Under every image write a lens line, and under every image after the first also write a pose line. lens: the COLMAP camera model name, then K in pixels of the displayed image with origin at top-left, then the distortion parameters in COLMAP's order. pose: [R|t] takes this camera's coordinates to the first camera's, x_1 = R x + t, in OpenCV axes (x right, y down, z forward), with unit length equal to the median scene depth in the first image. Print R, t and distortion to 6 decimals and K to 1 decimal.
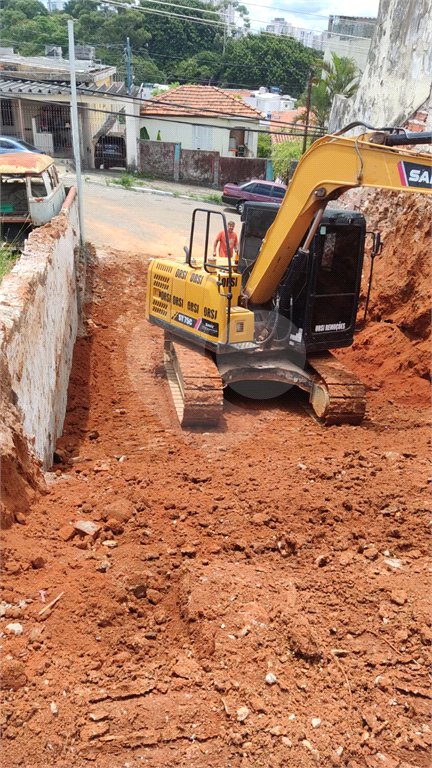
lens RADIAL K [[616.2, 0, 217.5], [0, 616.2, 405.3], [0, 0, 1]] dist [0.119064, -0.169163]
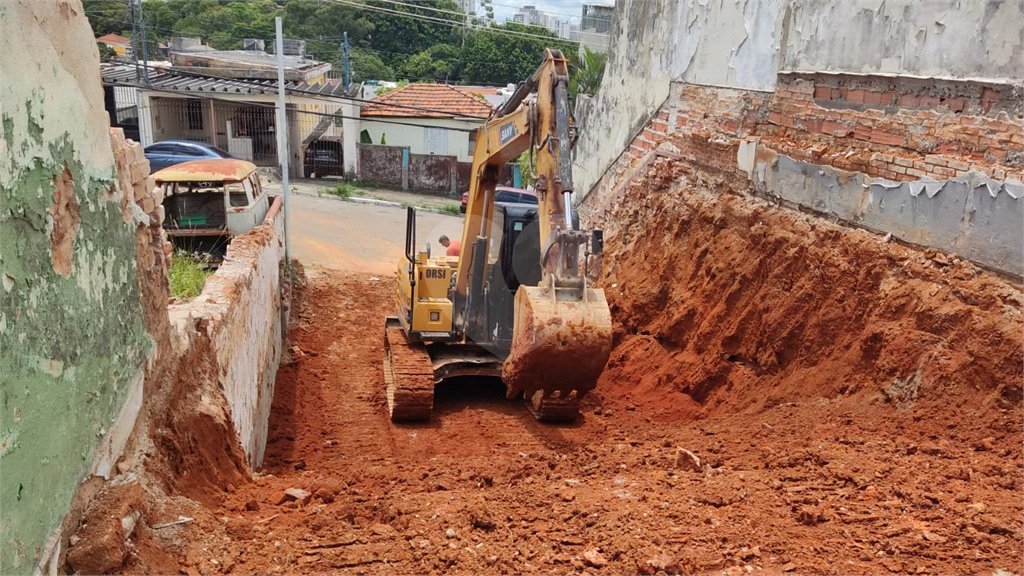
lens RADIAL K [[821.6, 0, 509.5], [0, 821.6, 309.3], [0, 0, 1]] dist [0.119064, -0.169163]
pose [[0.998096, -0.024643, 0.056546, 0.016968], [0.035527, 0.979067, -0.200414, 0.046669], [-0.050423, 0.202041, 0.978078, -0.102889]]
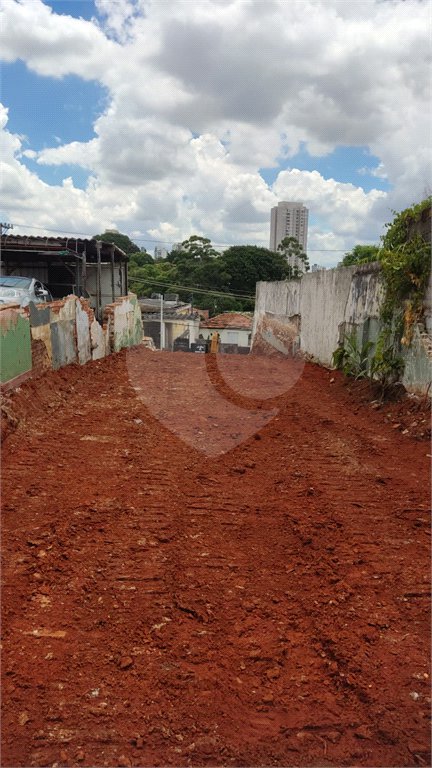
lens RADIAL K [[571.3, 0, 217.4], [0, 571.3, 399.3], [0, 0, 1]] dist [0.095538, -0.125642]
pose [[0.992623, 0.000419, -0.121240, 0.406920], [-0.038344, 0.949752, -0.310647, 0.785741], [0.115018, 0.313004, 0.942761, -1.568395]]
